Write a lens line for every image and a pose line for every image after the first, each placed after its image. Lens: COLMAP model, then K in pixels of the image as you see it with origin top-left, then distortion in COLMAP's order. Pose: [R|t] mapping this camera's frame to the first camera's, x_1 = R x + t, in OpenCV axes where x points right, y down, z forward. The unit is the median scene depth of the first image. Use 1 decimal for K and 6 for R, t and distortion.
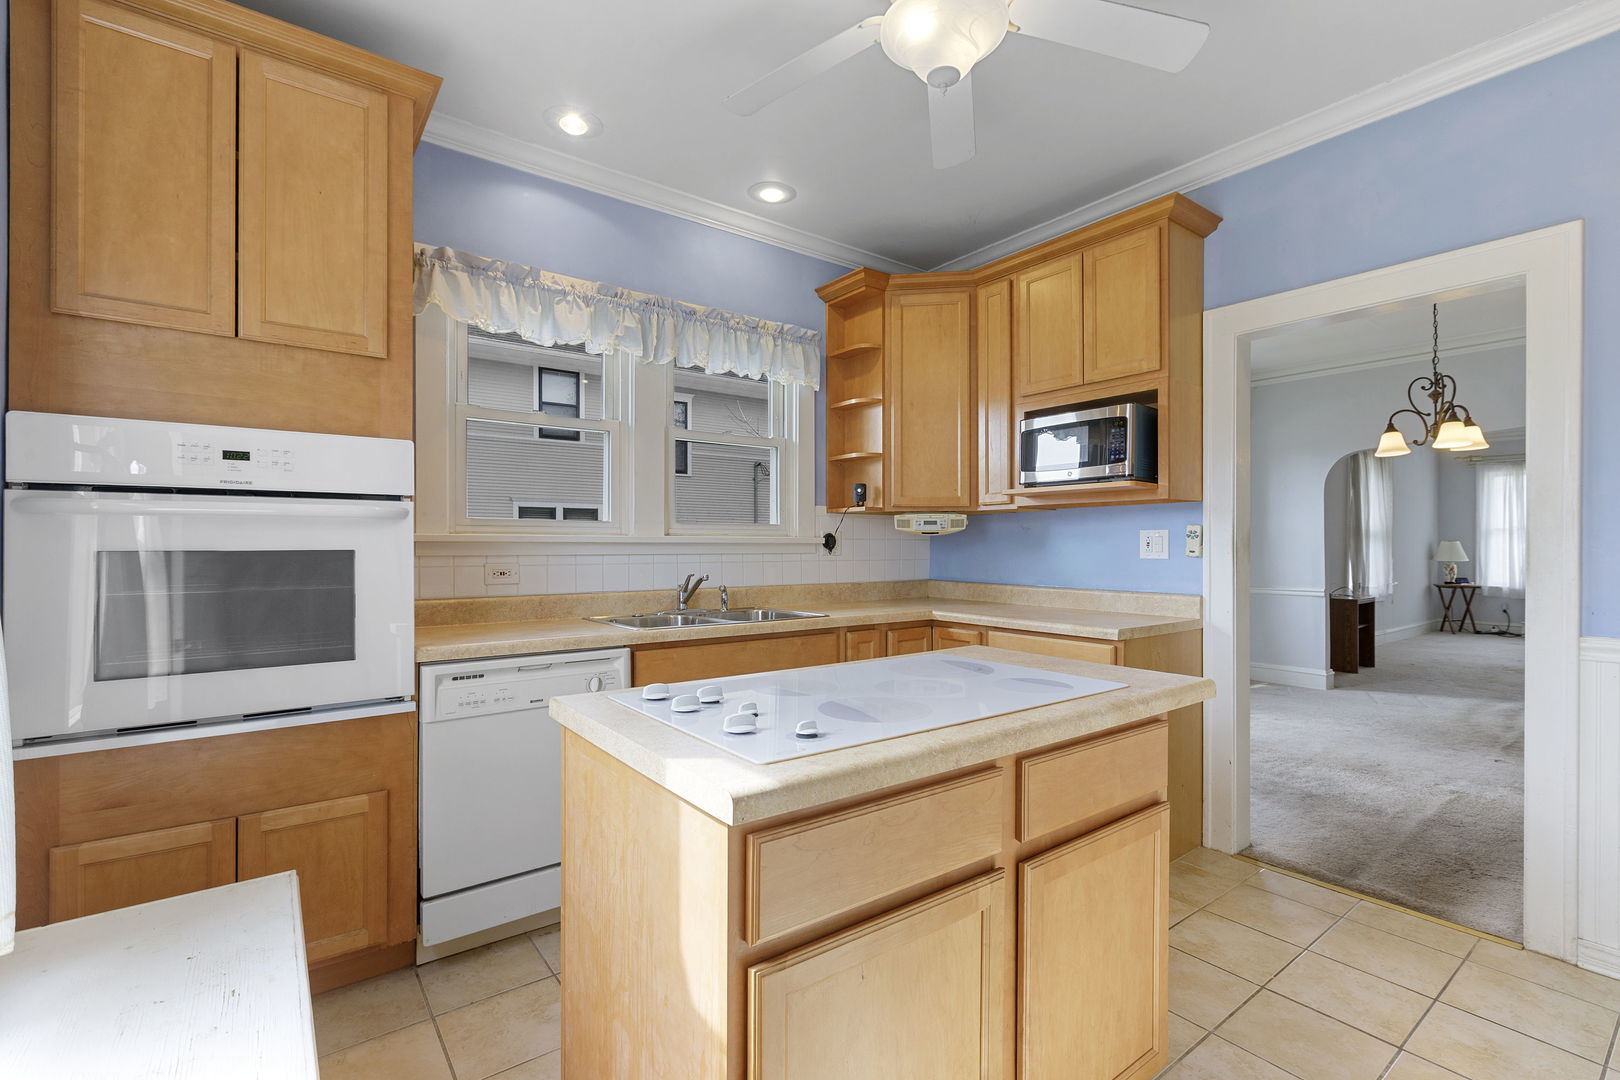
lens RADIAL K [[724.6, 0, 811.4], [0, 724.6, 547.5], [0, 0, 1]] dist [-0.002089, 0.000122]
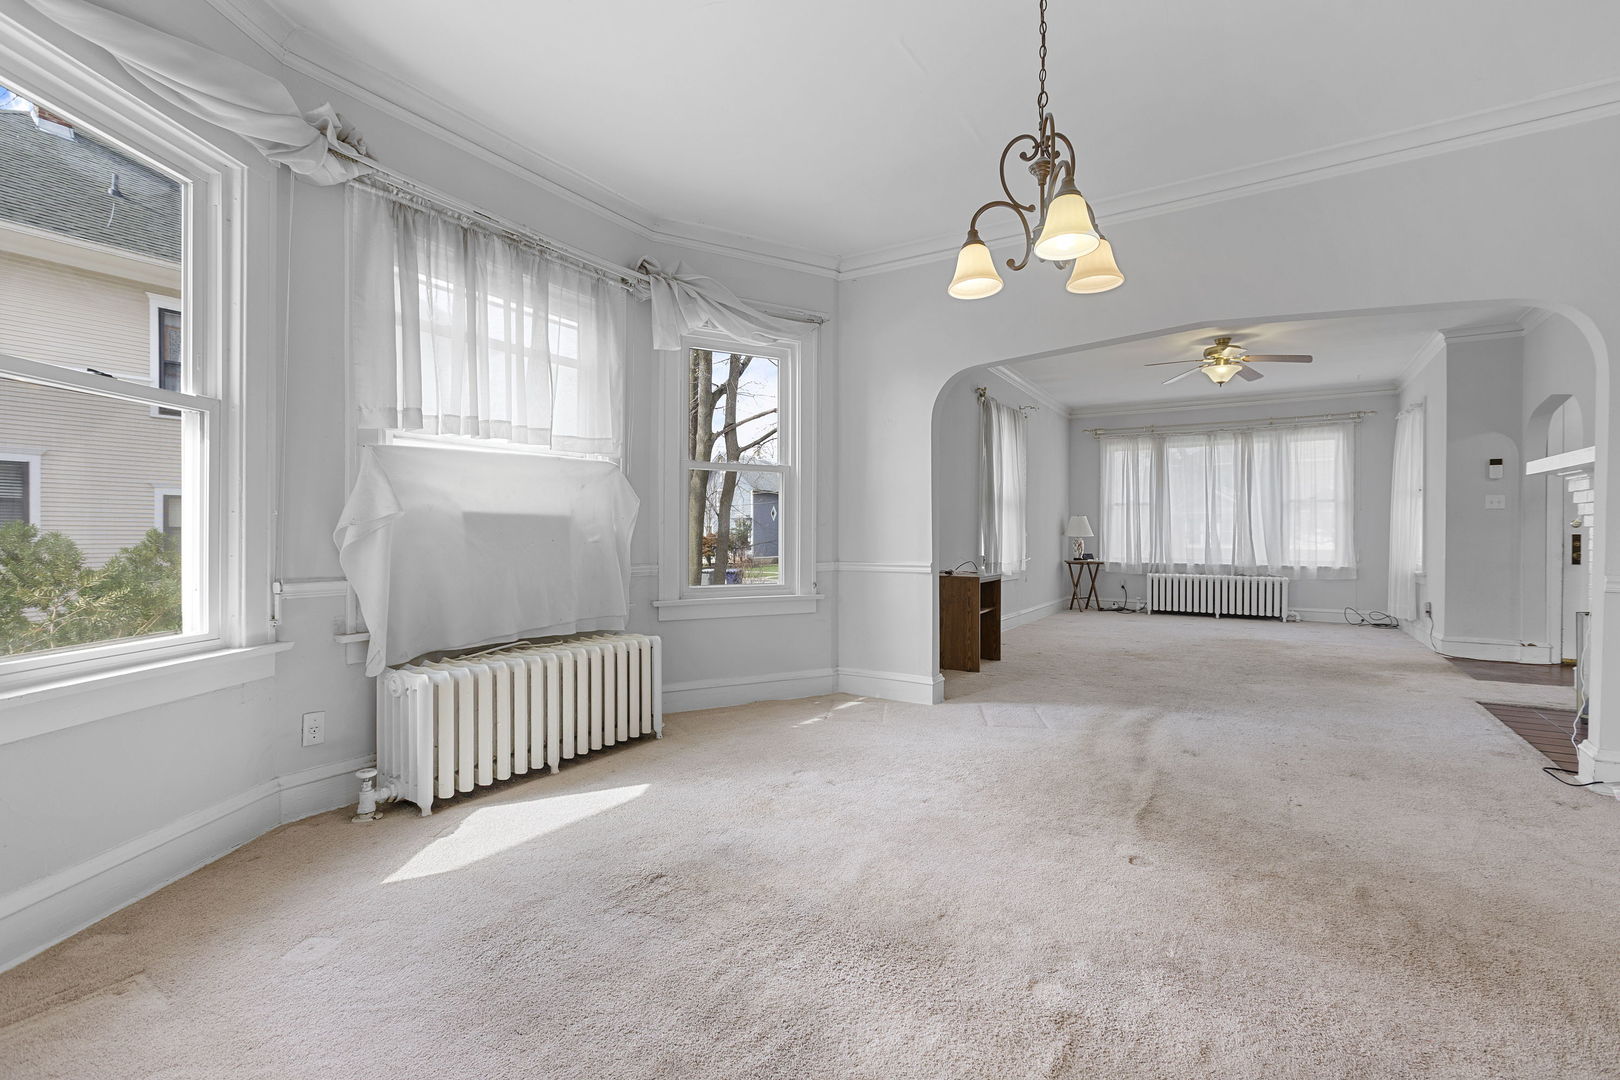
lens RADIAL K [[724.6, 0, 813.8], [0, 724.6, 539.4], [0, 0, 1]] dist [-0.002089, 0.000122]
pose [[0.932984, 0.000886, 0.359916, 0.213083], [-0.002753, 0.999985, 0.004674, 0.019797], [-0.359906, -0.005352, 0.932973, 0.233725]]
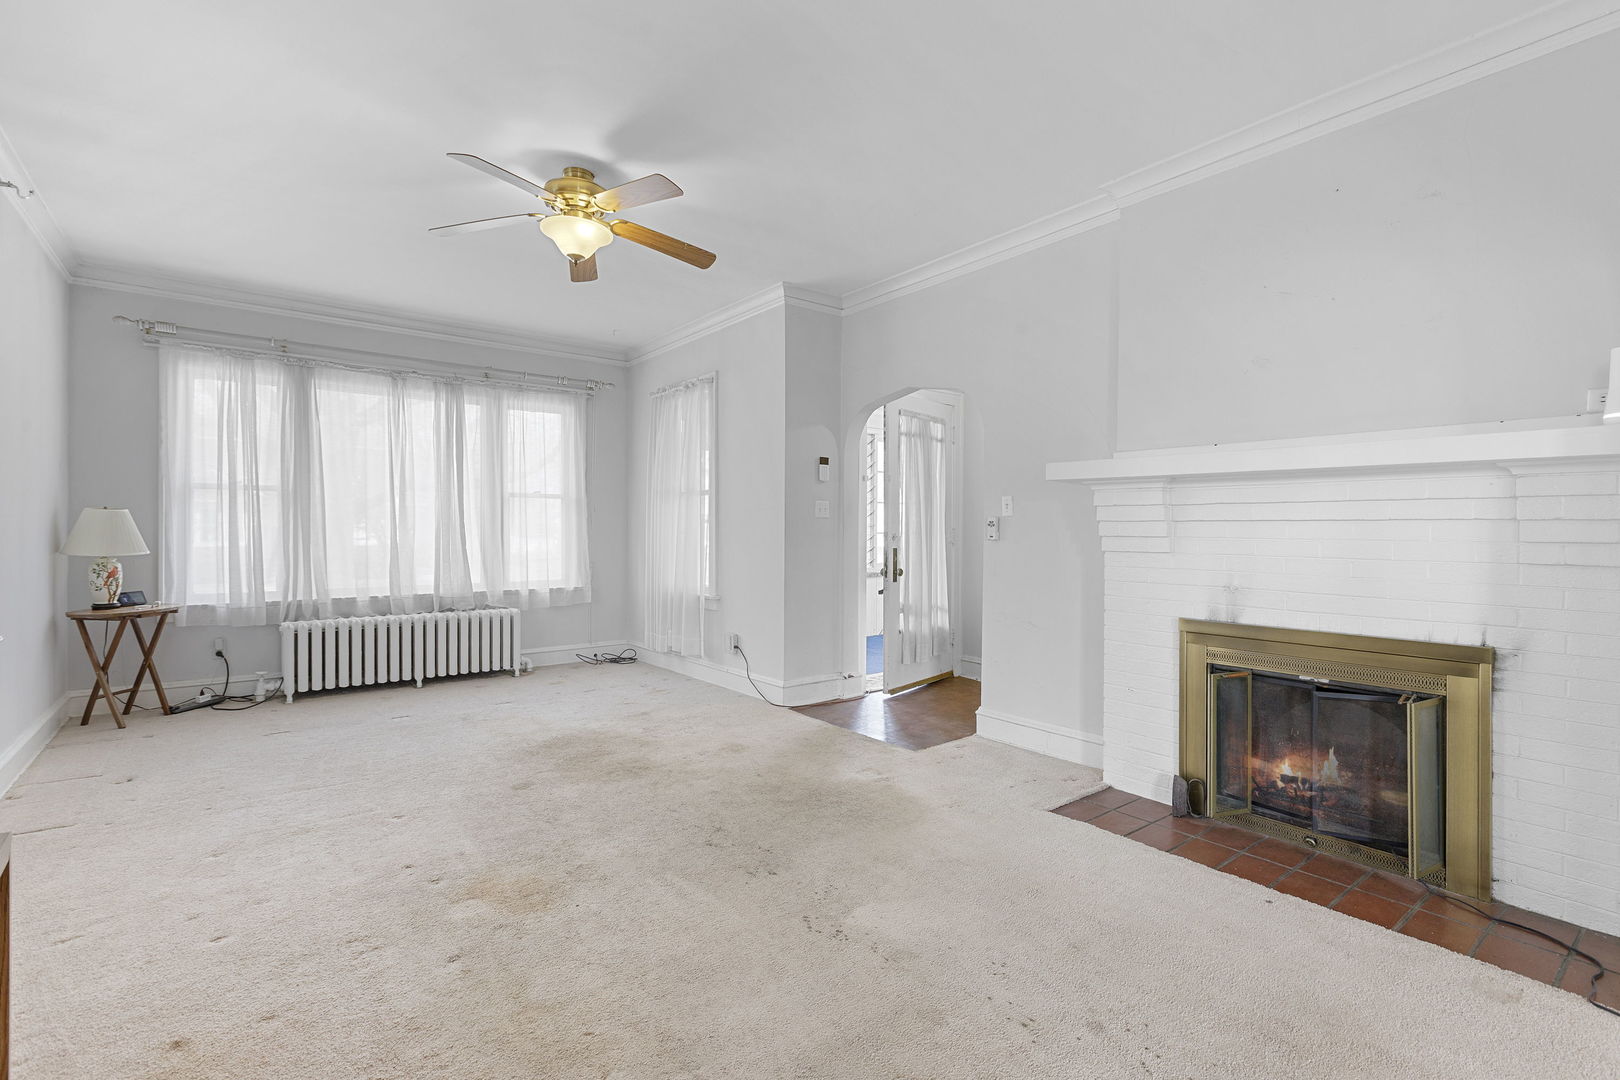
lens RADIAL K [[724.6, 0, 810.5], [0, 724.6, 532.4], [0, 0, 1]] dist [-0.002089, 0.000122]
pose [[-0.022383, -0.008520, 0.999713, 0.464899], [-0.000978, 0.999963, 0.008500, 0.001241], [-0.999749, -0.000787, -0.022390, 0.616522]]
